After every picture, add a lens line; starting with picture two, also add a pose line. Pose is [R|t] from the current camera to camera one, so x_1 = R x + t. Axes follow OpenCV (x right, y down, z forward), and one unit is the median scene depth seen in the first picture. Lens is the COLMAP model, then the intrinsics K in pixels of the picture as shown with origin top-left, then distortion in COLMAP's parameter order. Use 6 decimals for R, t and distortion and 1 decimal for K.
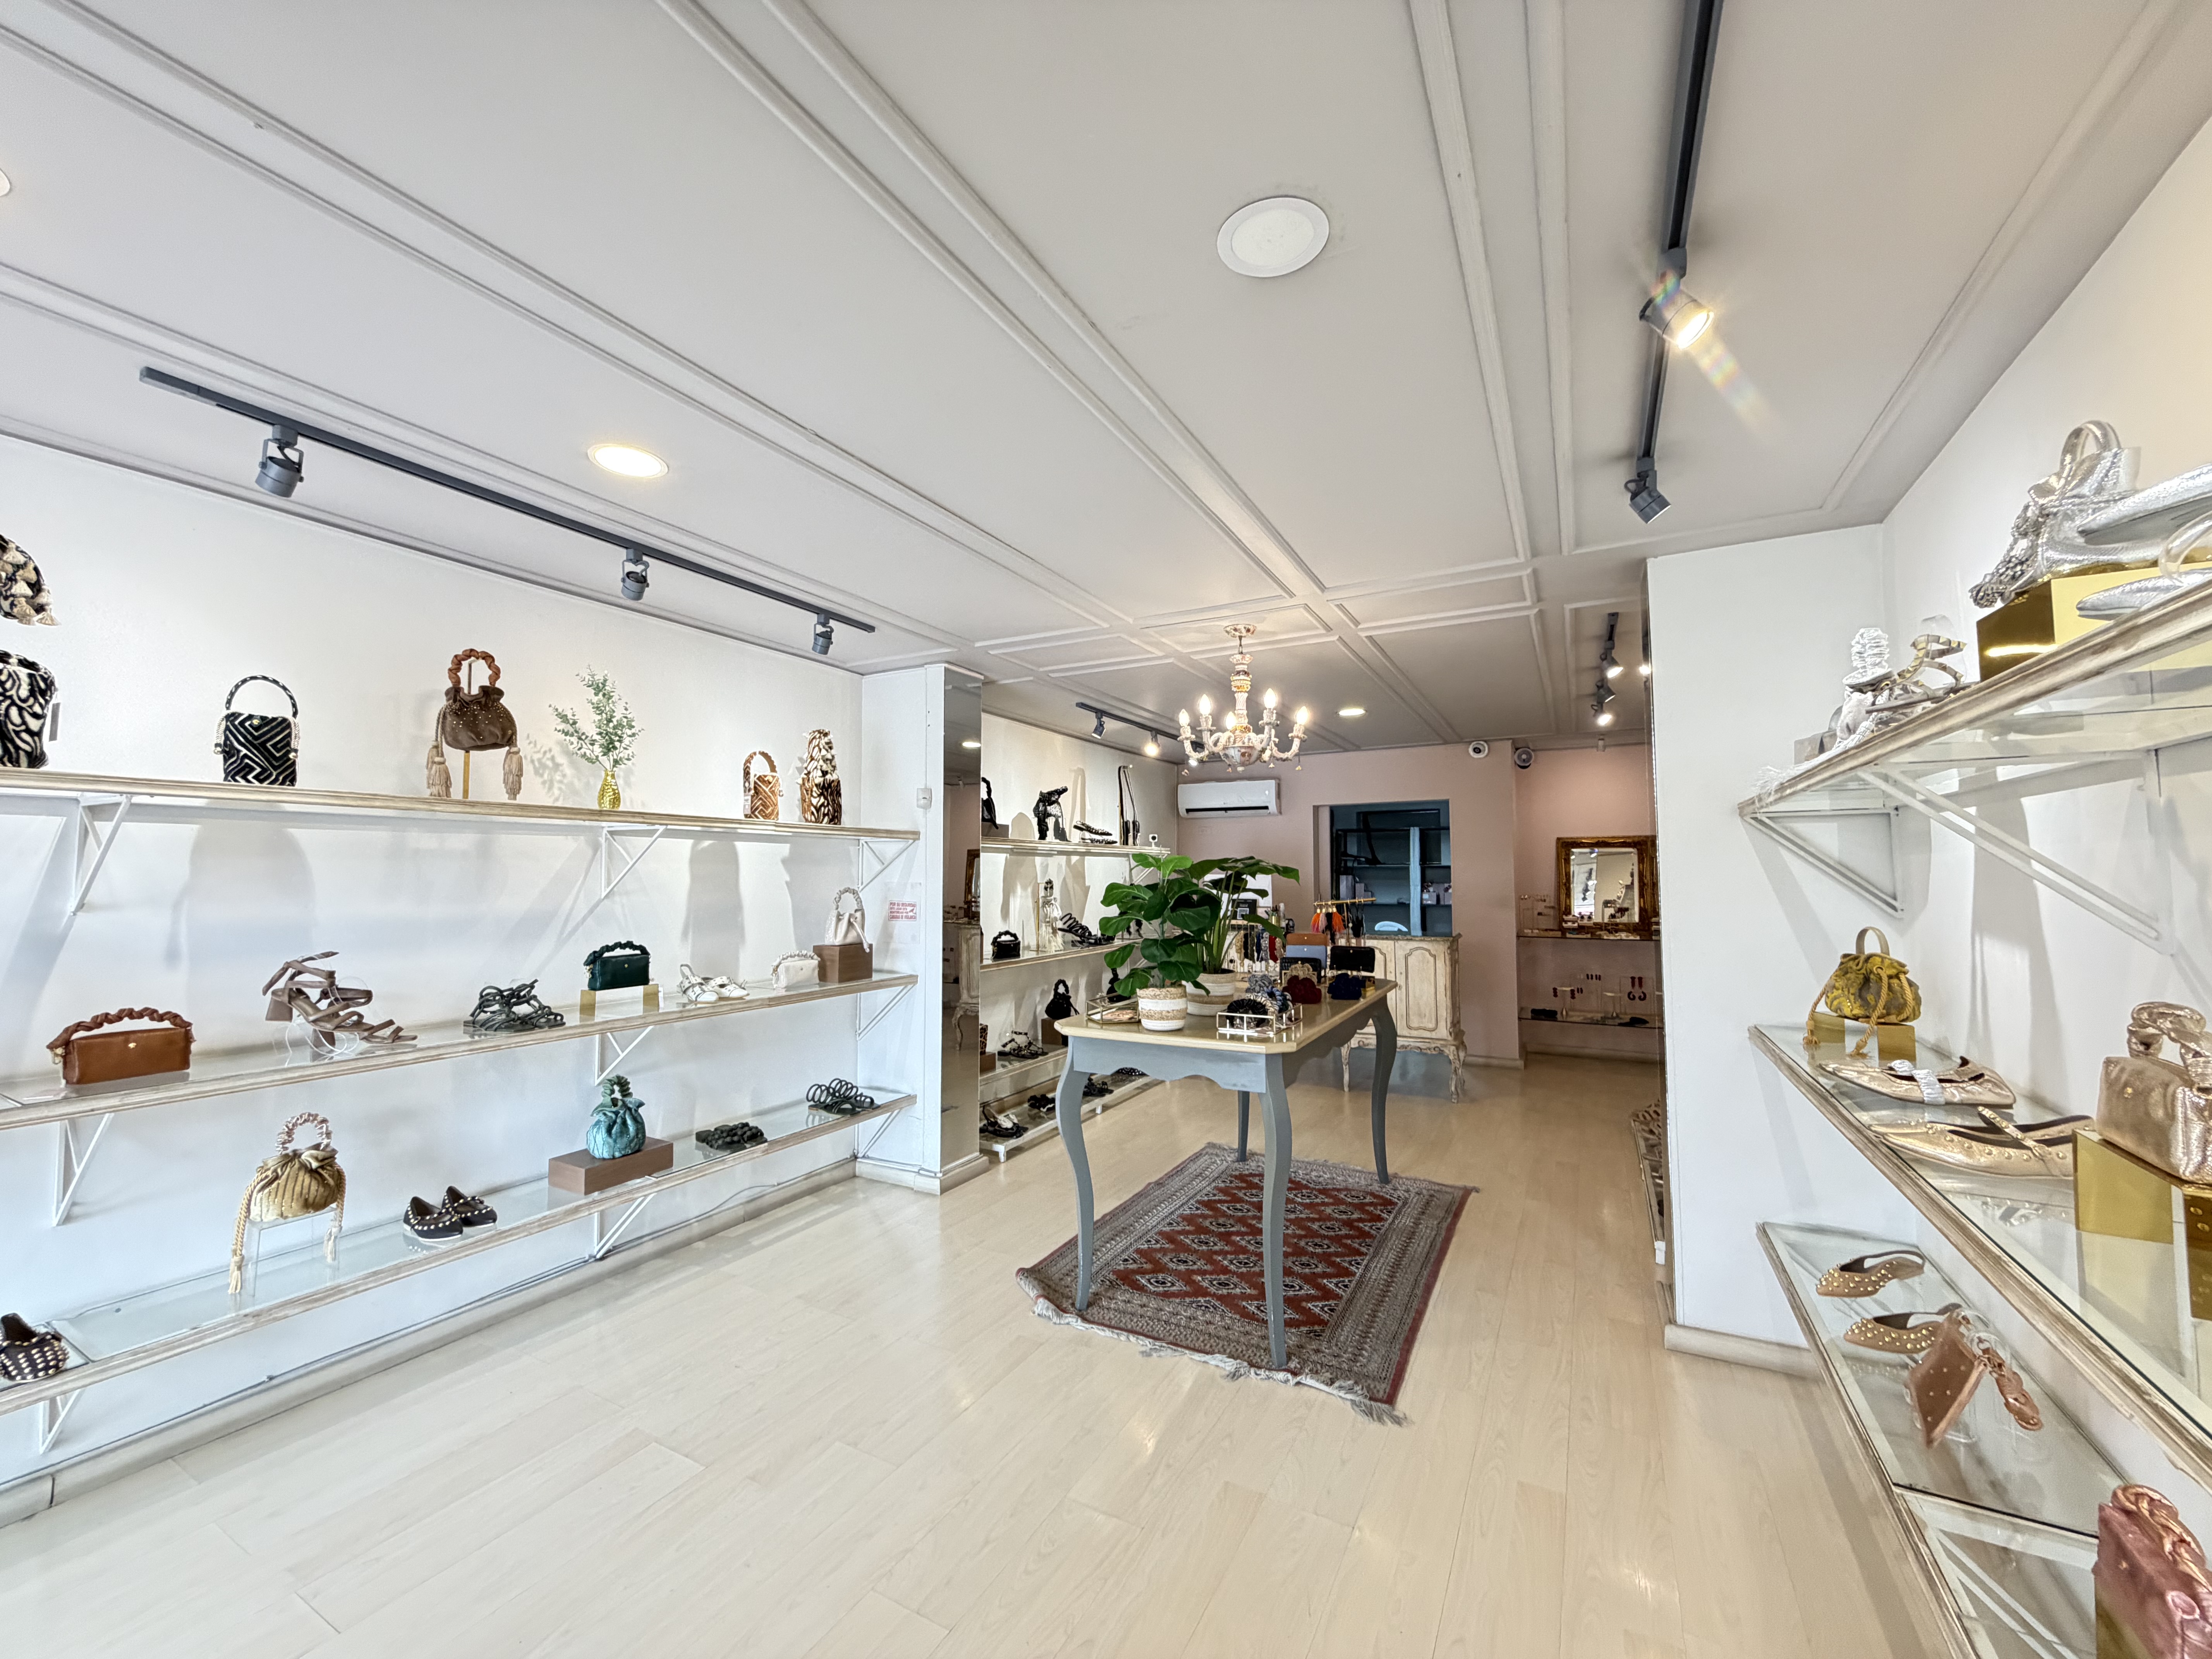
lens RADIAL K [[880.3, 0, 1097.5], [0, 880.3, 828.5], [0, 0, 1]] dist [-0.001275, 0.000381]
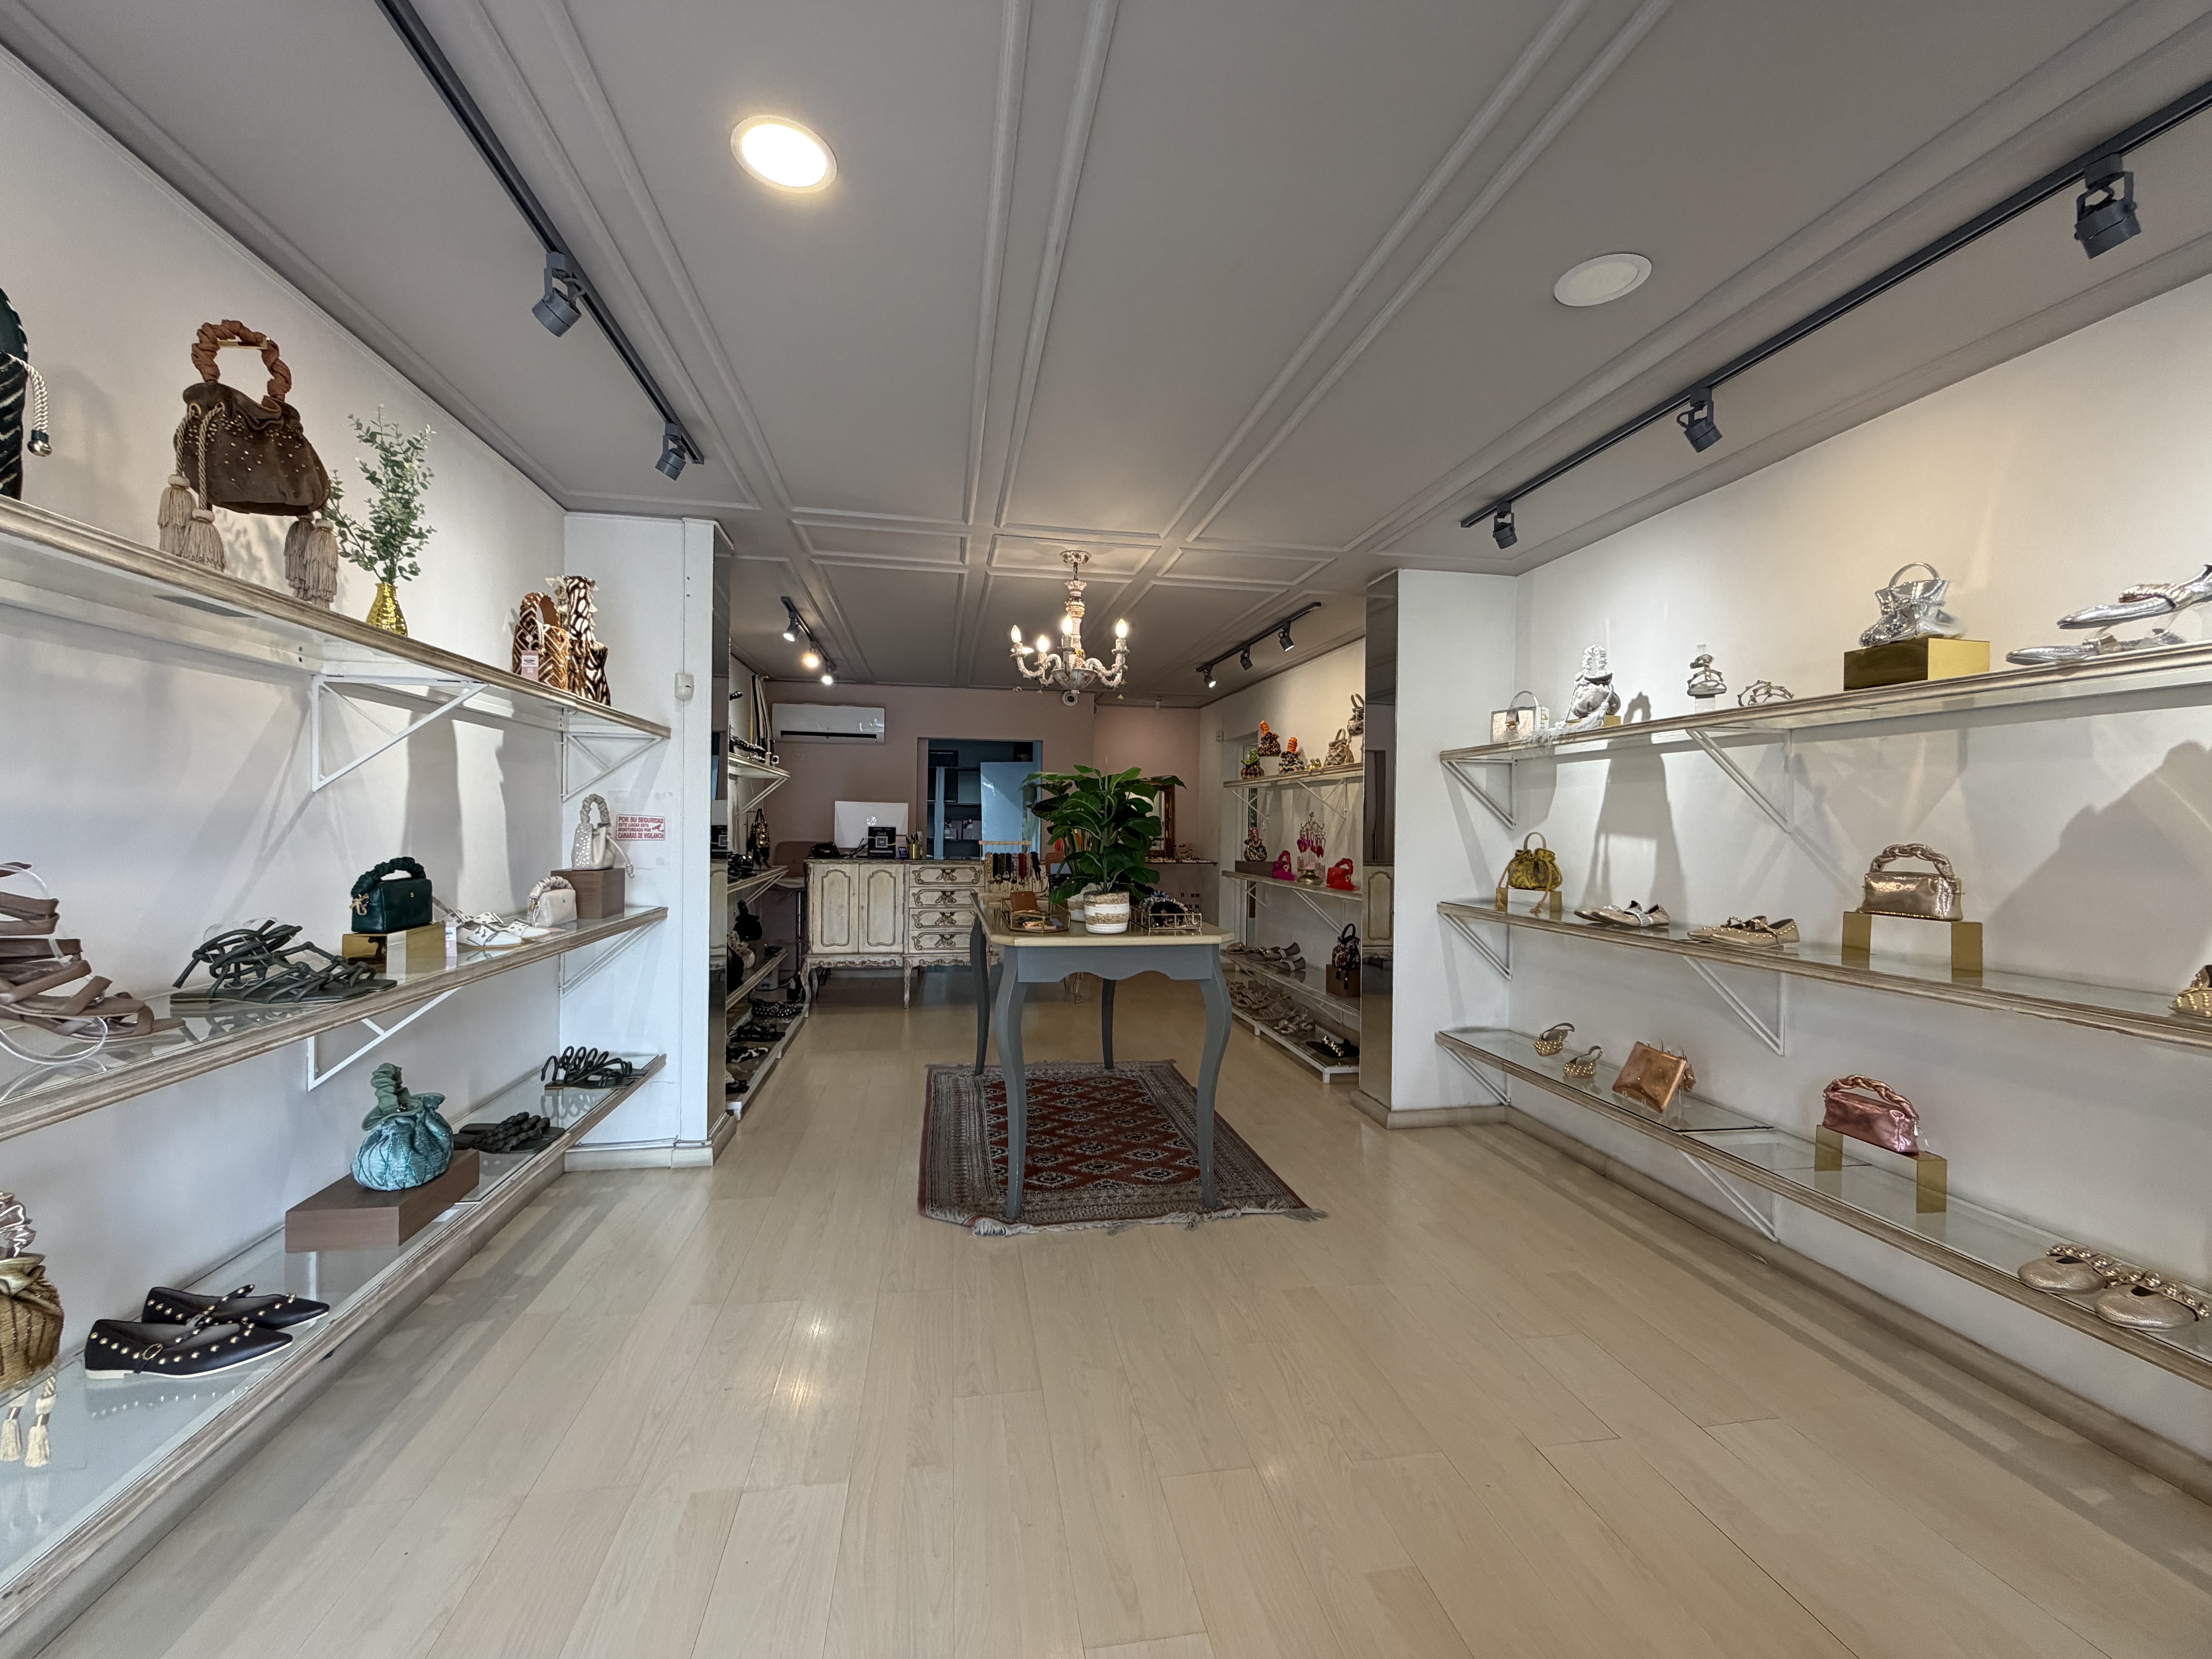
lens RADIAL K [[880.9, 0, 1099.5], [0, 880.9, 826.6], [0, 0, 1]] dist [-0.001349, 0.000505]
pose [[0.779213, 0.011581, 0.626652, -0.490238], [-0.049872, 0.997805, 0.043573, 0.047188], [-0.624772, -0.065205, 0.778080, 0.164453]]
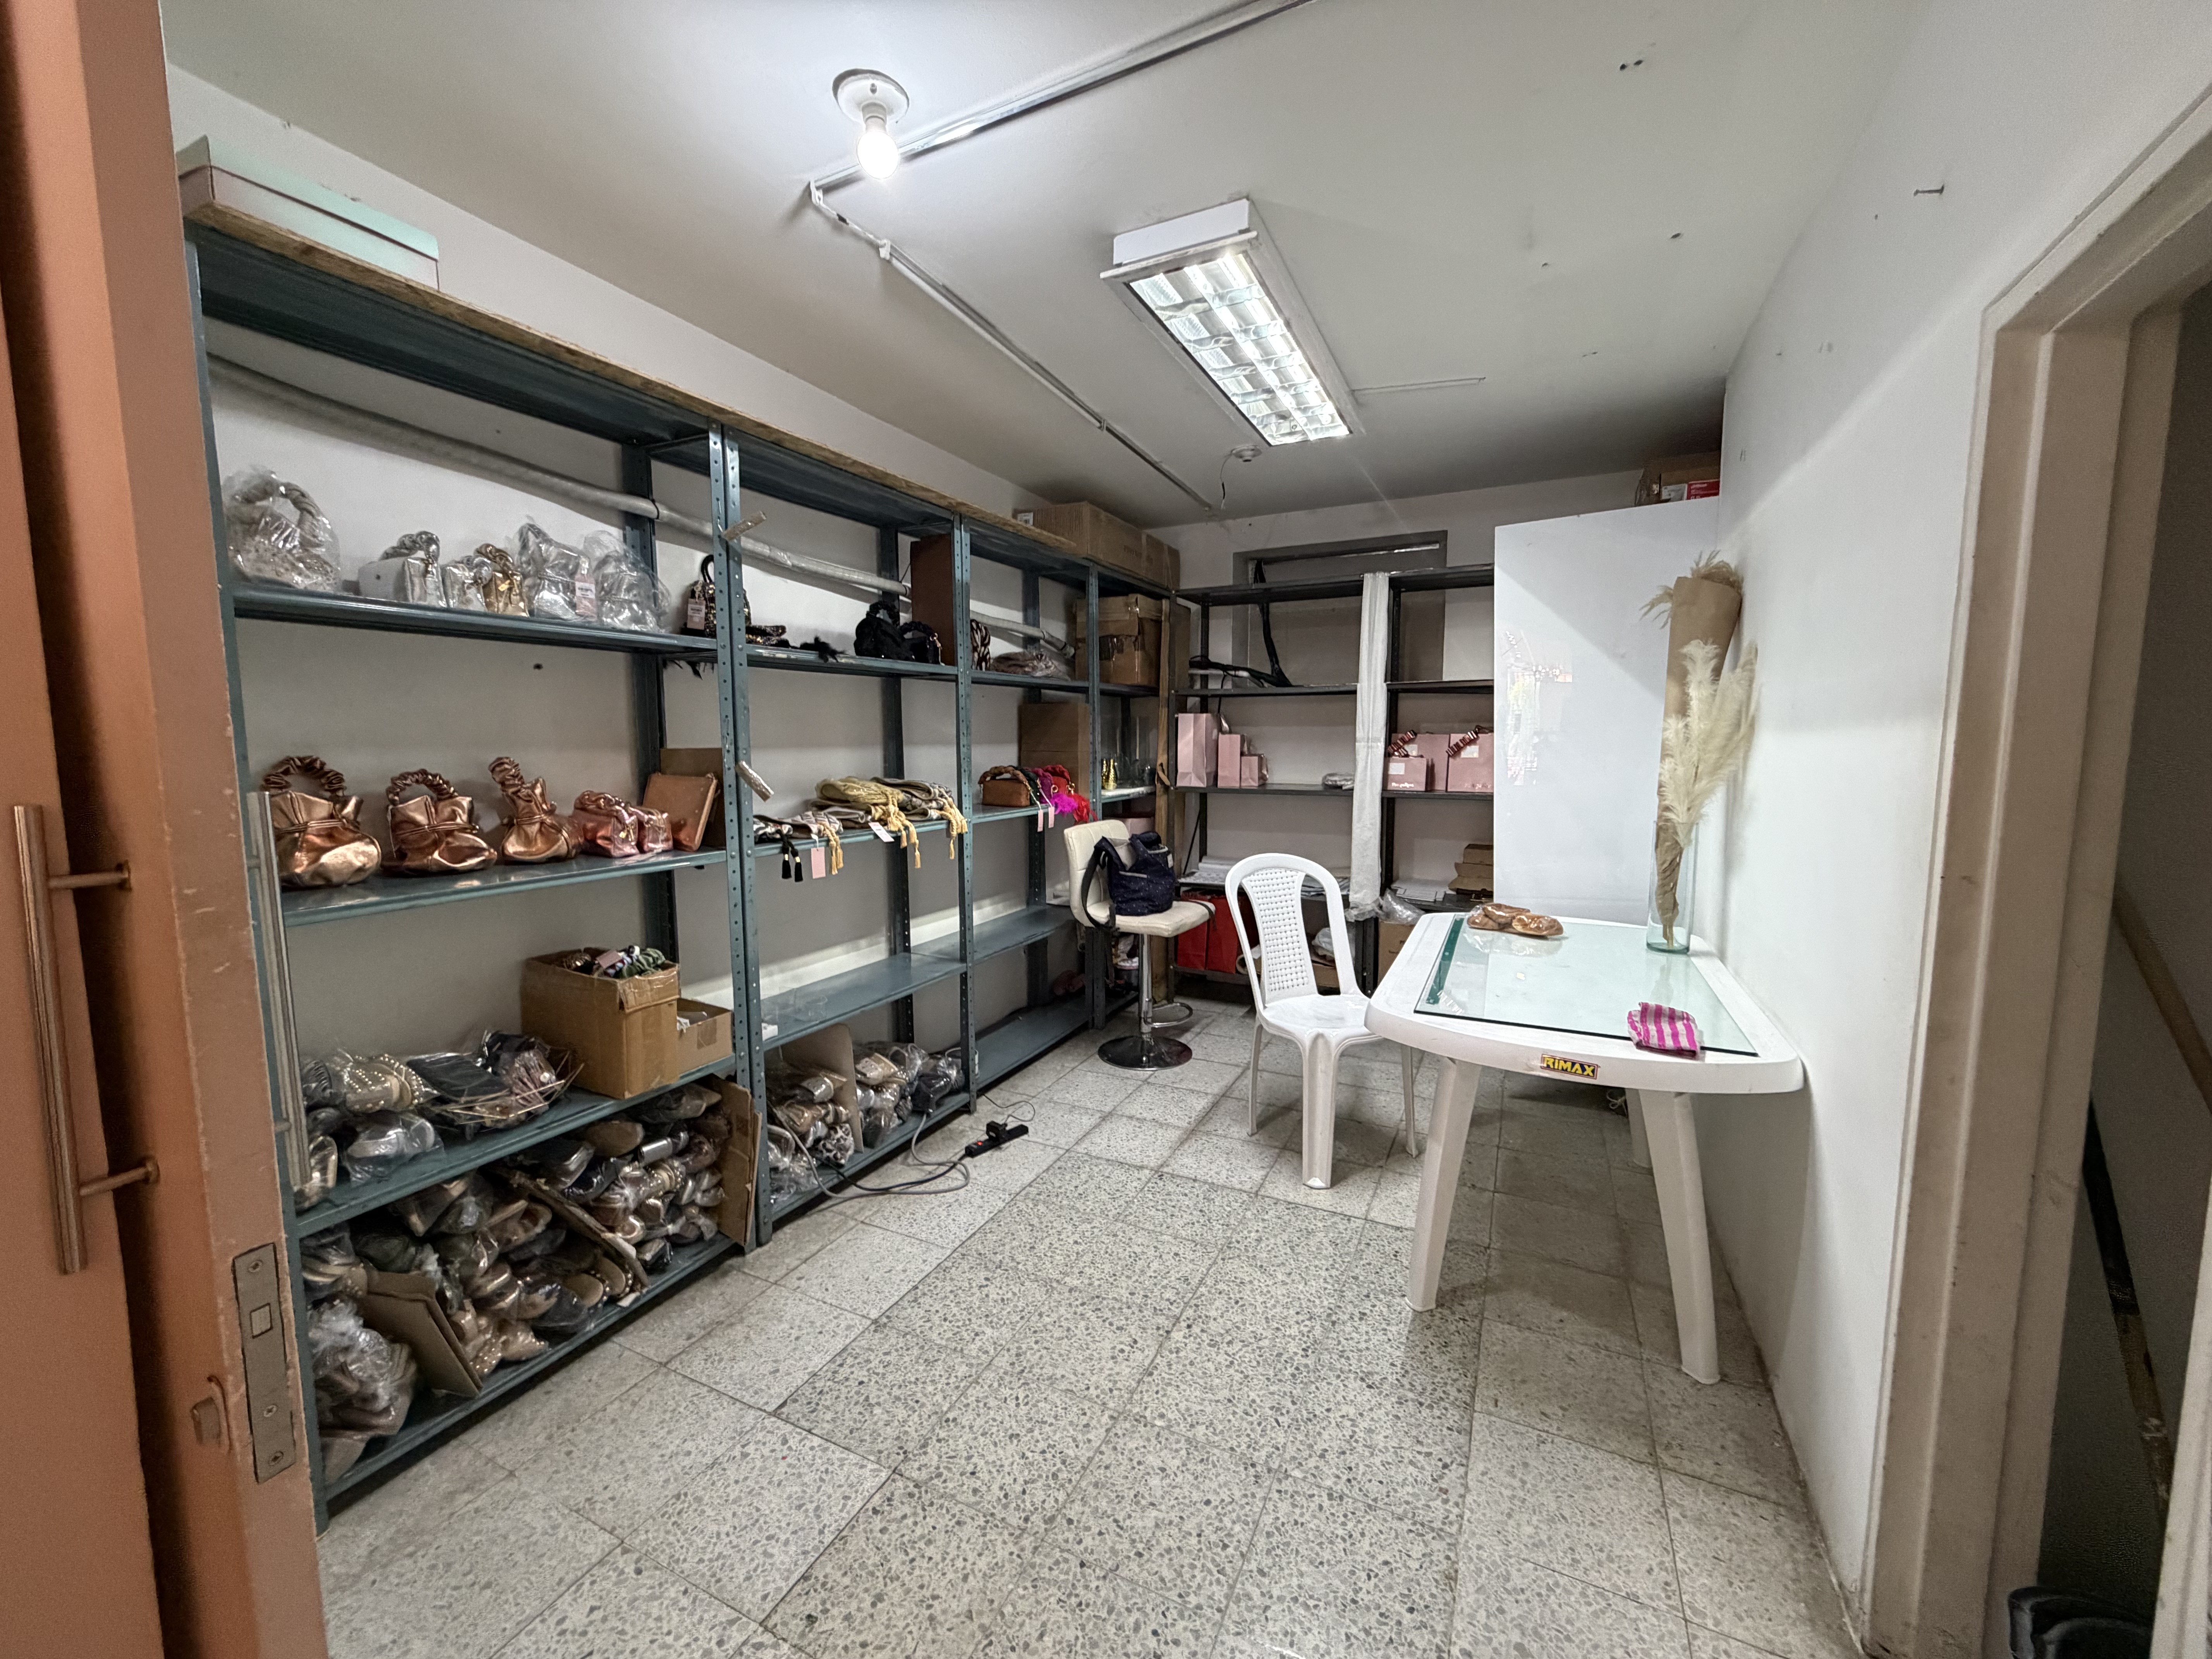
lens RADIAL K [[880.3, 0, 1097.5], [0, 880.3, 828.5], [0, 0, 1]] dist [-0.001275, 0.000381]
pose [[0.999701, -0.003465, 0.024213, 0.766136], [-0.000384, 0.987571, 0.157175, 0.141745], [-0.024457, -0.157137, 0.987274, 2.043157]]
